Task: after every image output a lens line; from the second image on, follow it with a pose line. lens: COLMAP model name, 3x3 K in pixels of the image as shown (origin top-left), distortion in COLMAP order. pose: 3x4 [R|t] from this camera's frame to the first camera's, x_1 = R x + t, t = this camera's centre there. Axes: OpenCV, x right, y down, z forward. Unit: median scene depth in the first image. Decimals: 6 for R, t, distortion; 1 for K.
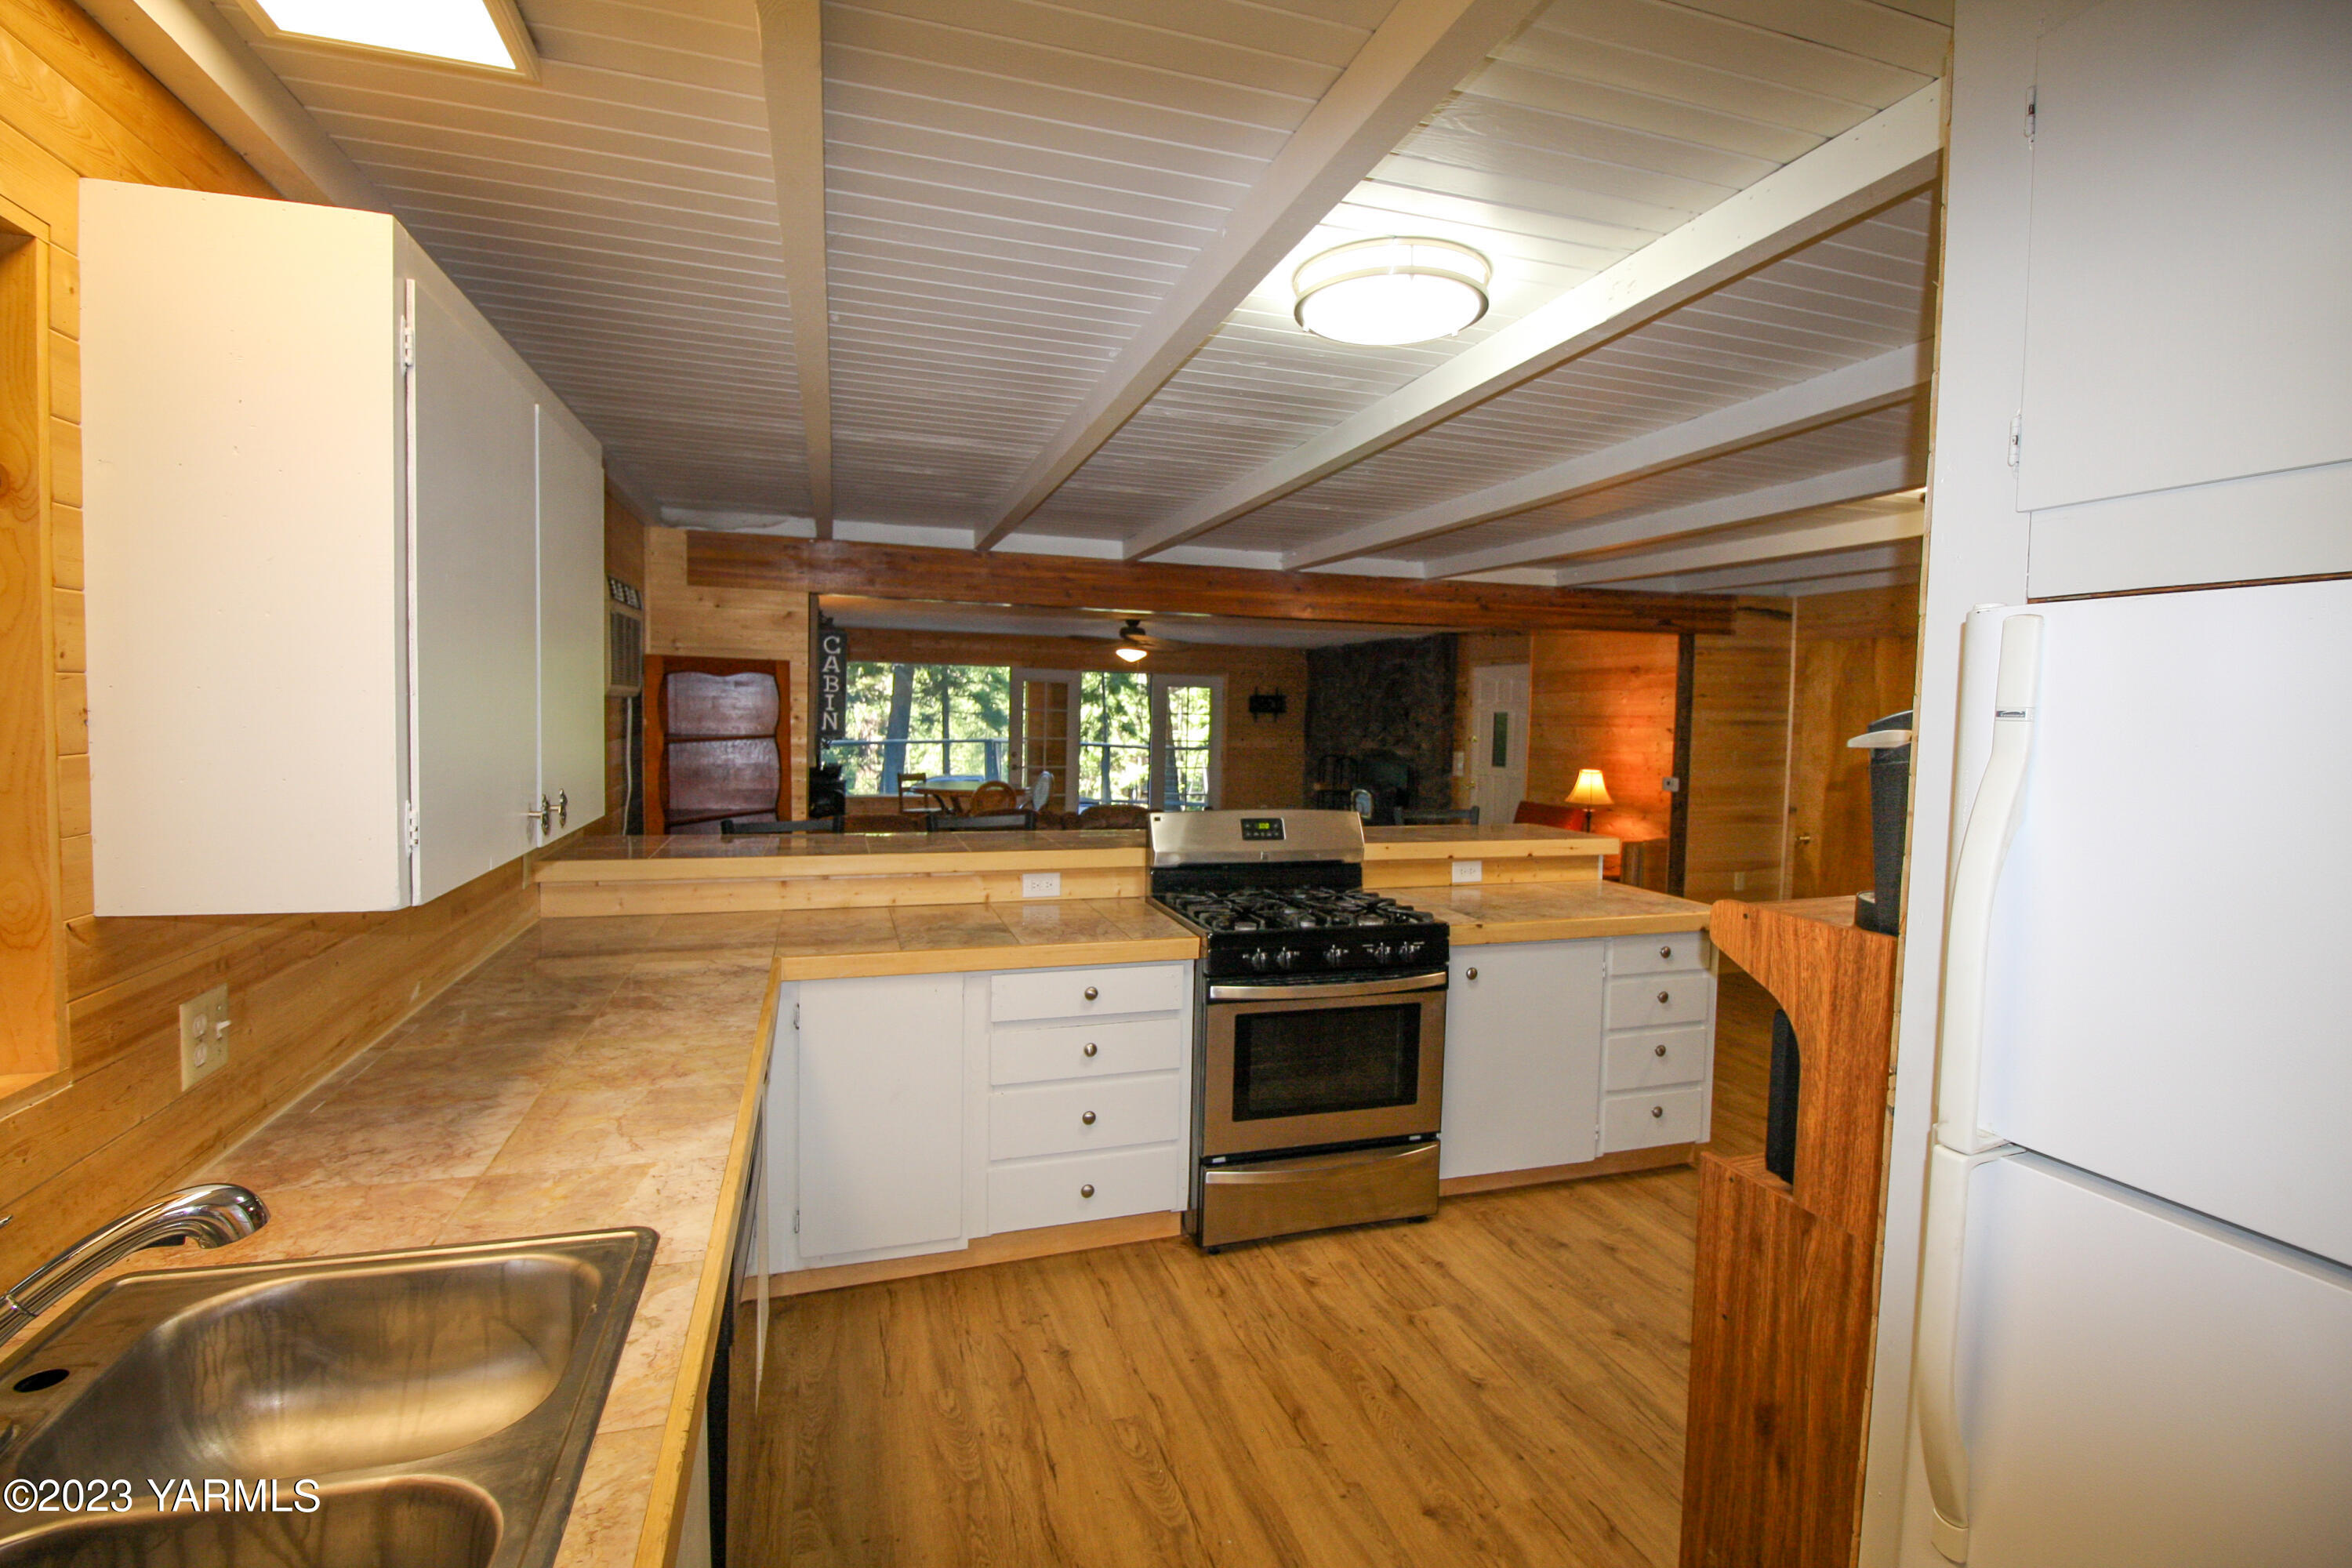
lens RADIAL K [[1099.9, 0, 1203.0], [0, 1099.9, 775.9], [0, 0, 1]] dist [0.001742, -0.015486]
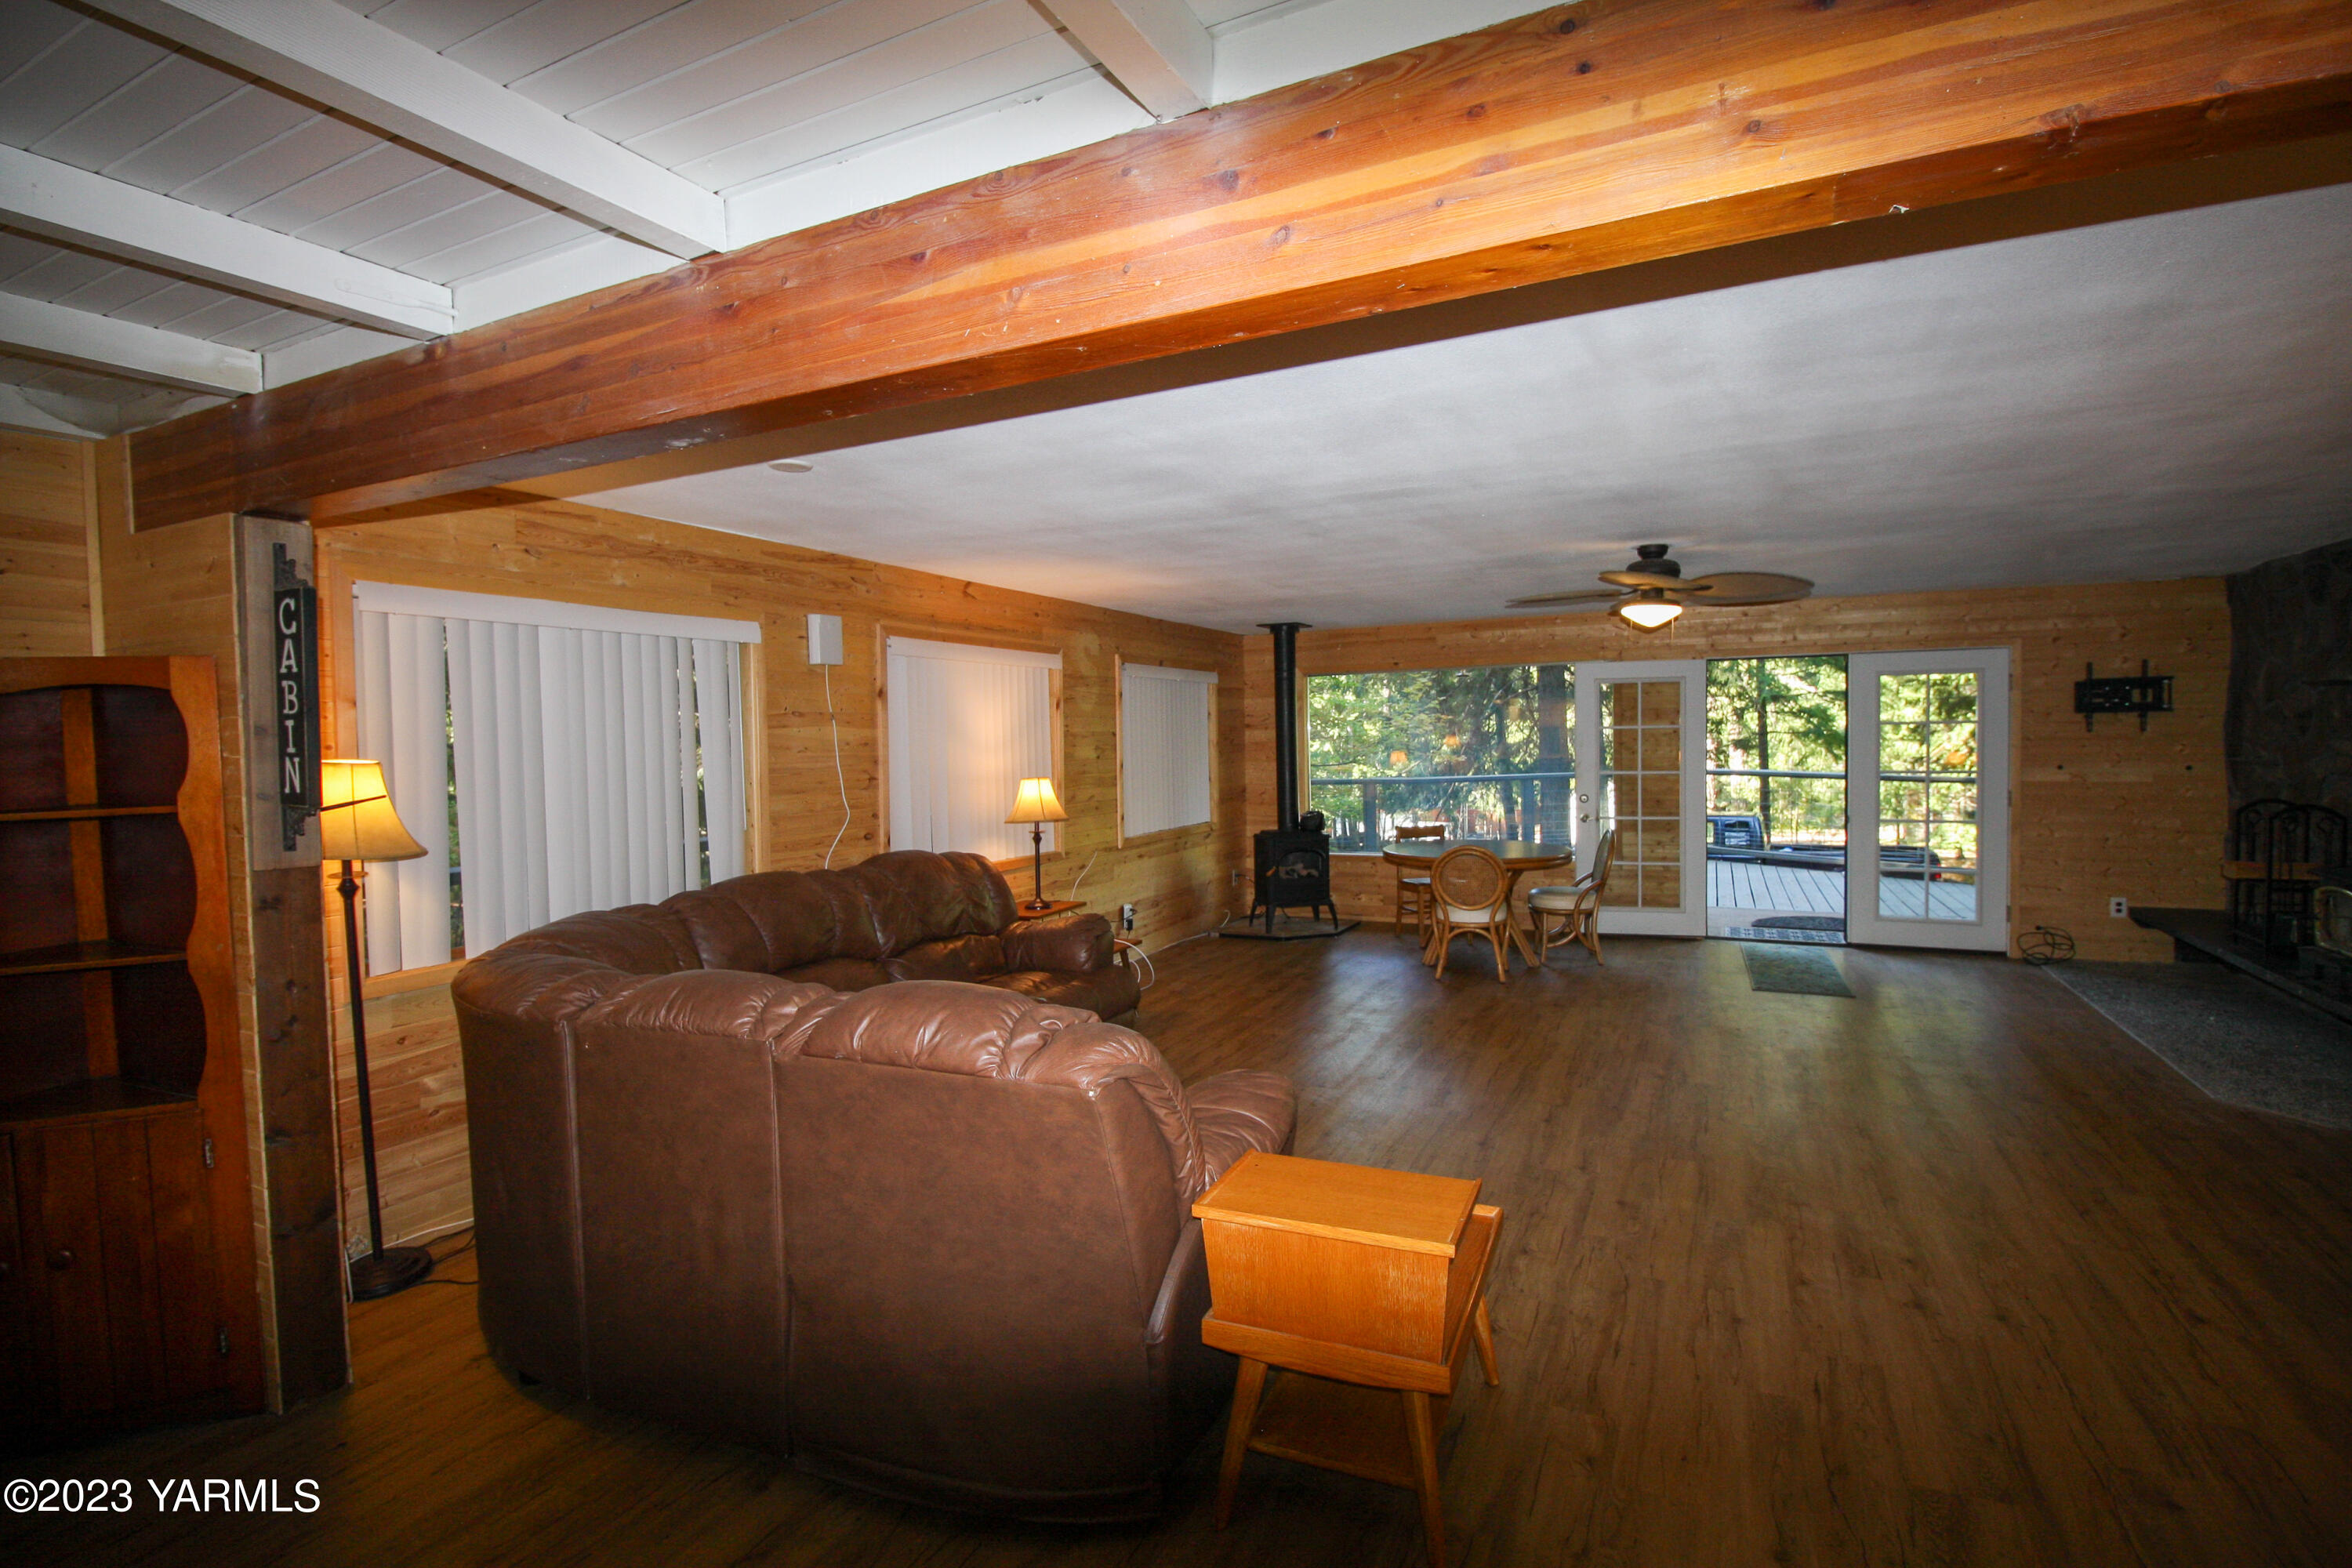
lens RADIAL K [[1099.9, 0, 1203.0], [0, 1099.9, 775.9], [0, 0, 1]] dist [0.001742, -0.015486]
pose [[0.716030, -0.014254, -0.697924, 0.463988], [-0.003916, 0.999694, -0.024435, -0.064846], [0.698059, 0.020229, 0.715755, 1.558487]]
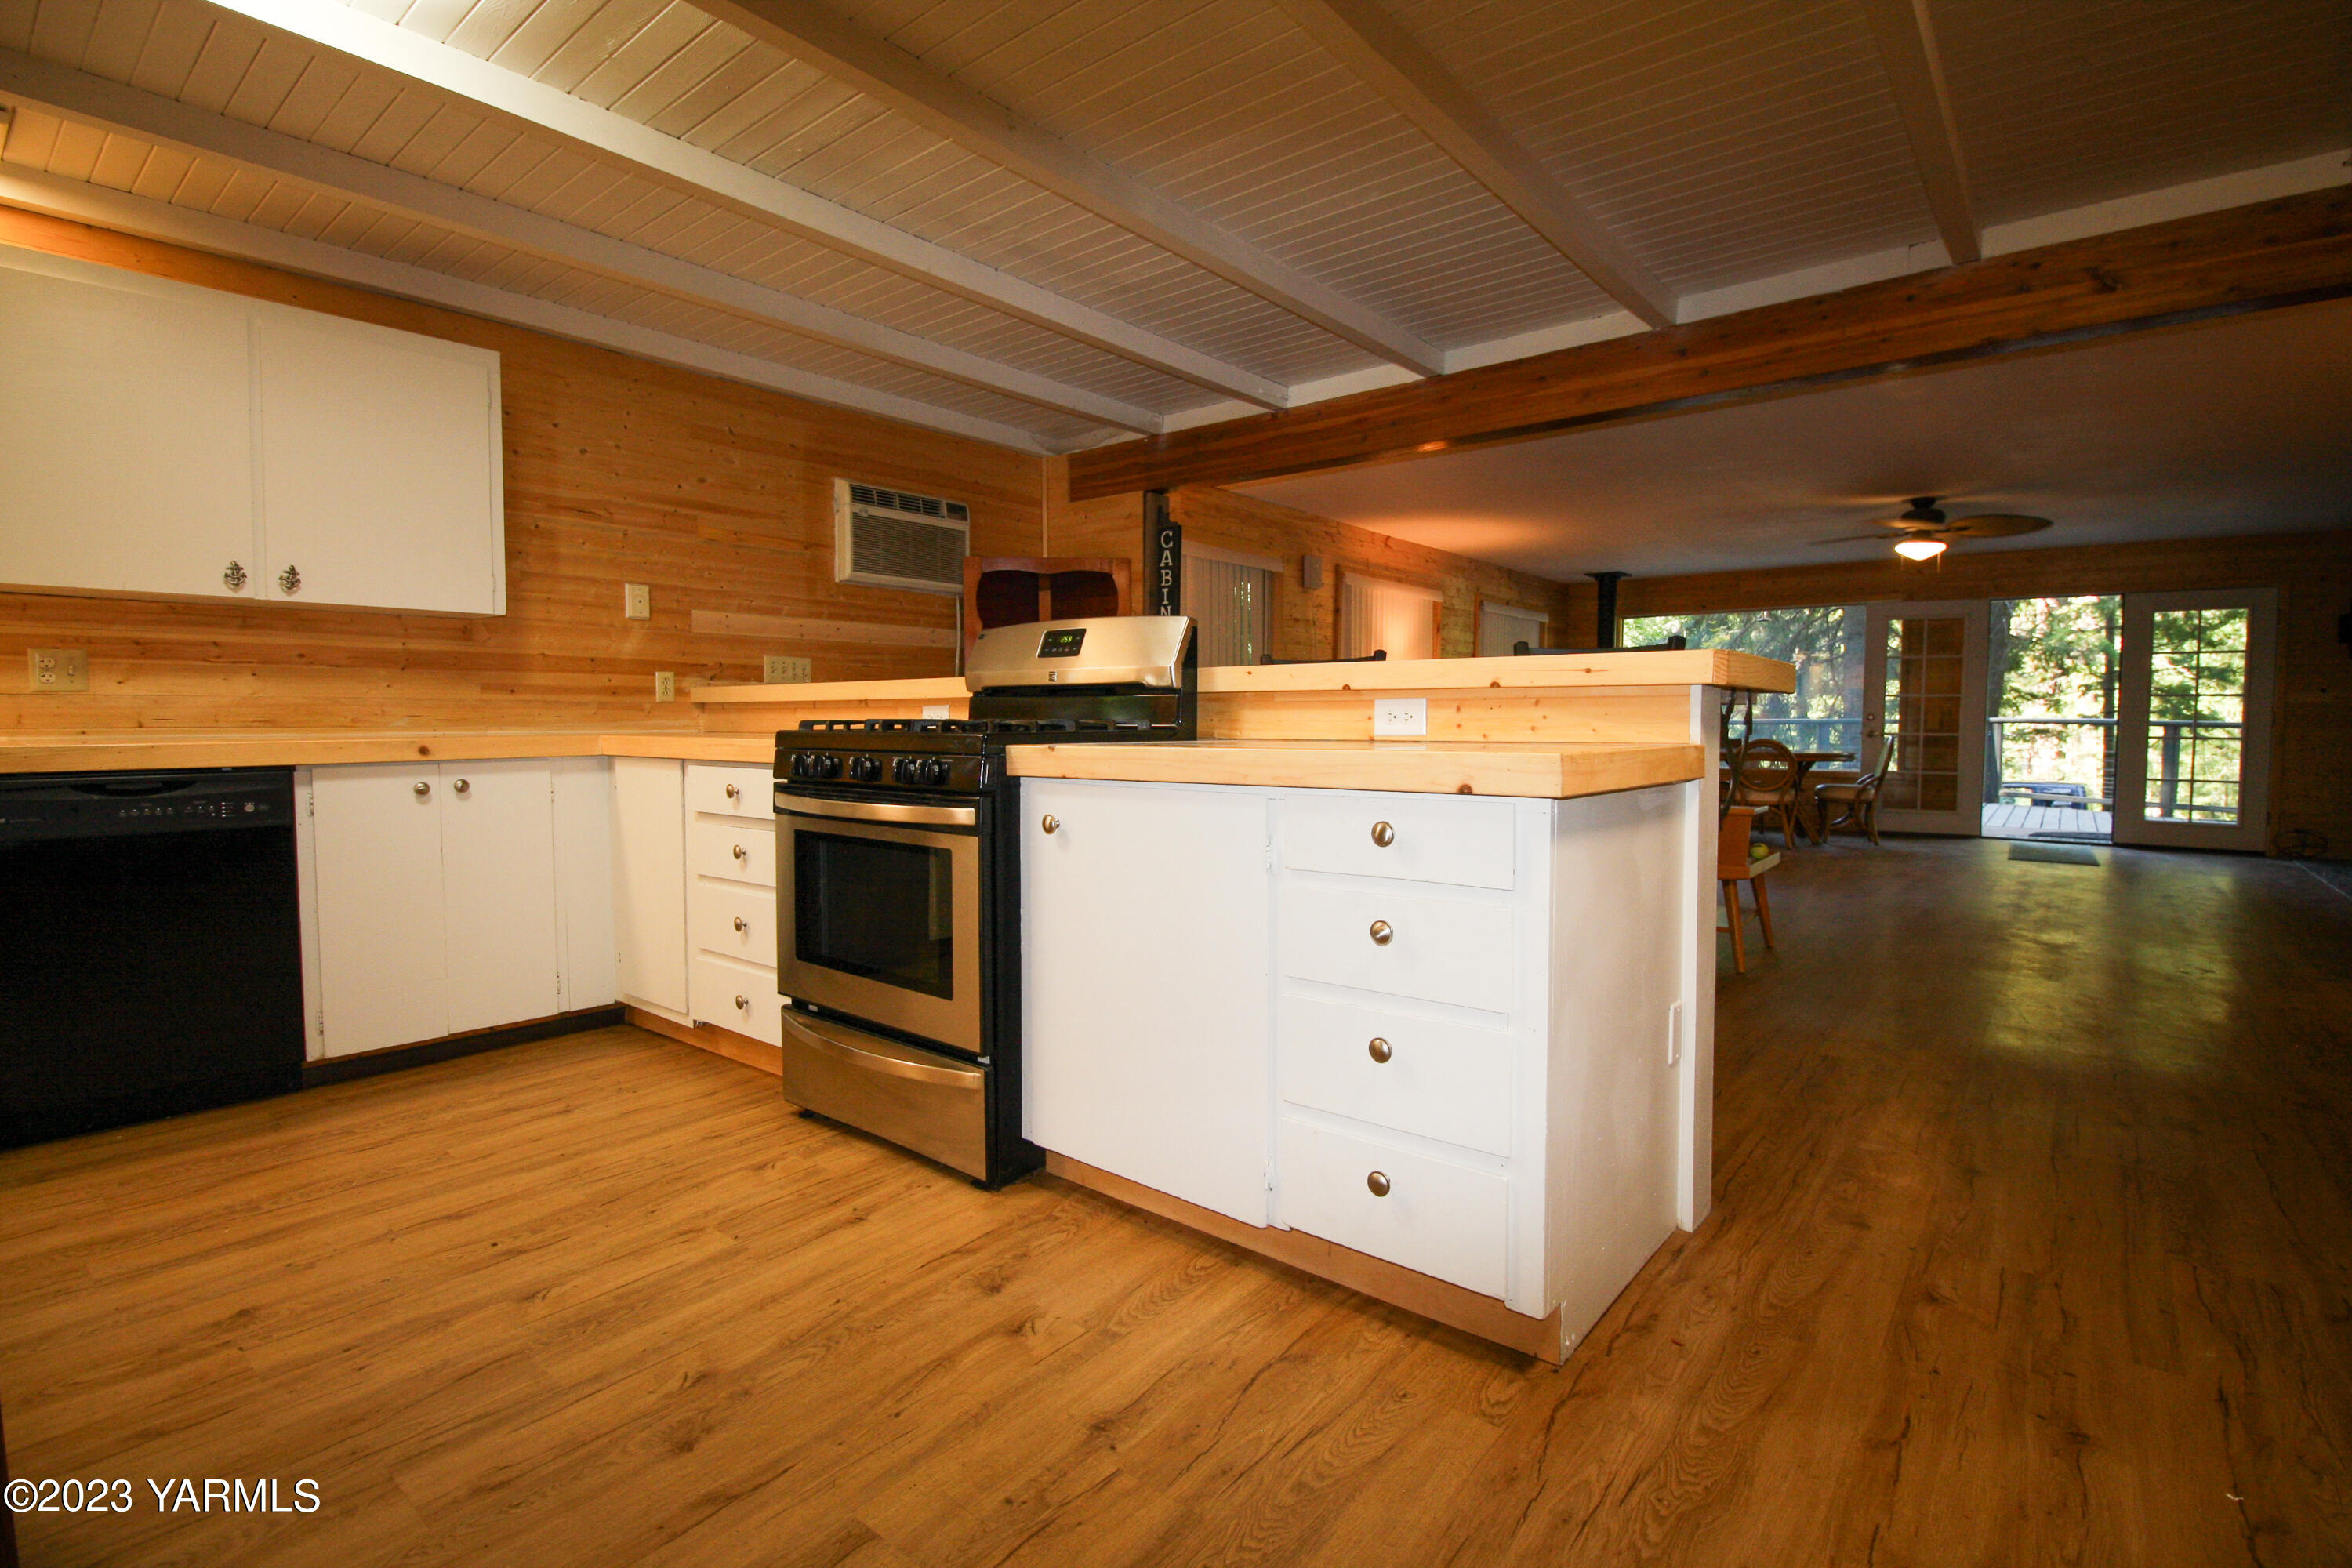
lens RADIAL K [[1099.9, 0, 1203.0], [0, 1099.9, 775.9], [0, 0, 1]] dist [0.001742, -0.015486]
pose [[0.534483, 0.020983, -0.844918, 0.903366], [-0.040057, 0.999197, -0.000525, 0.164619], [0.844229, 0.034125, 0.534895, 0.815969]]
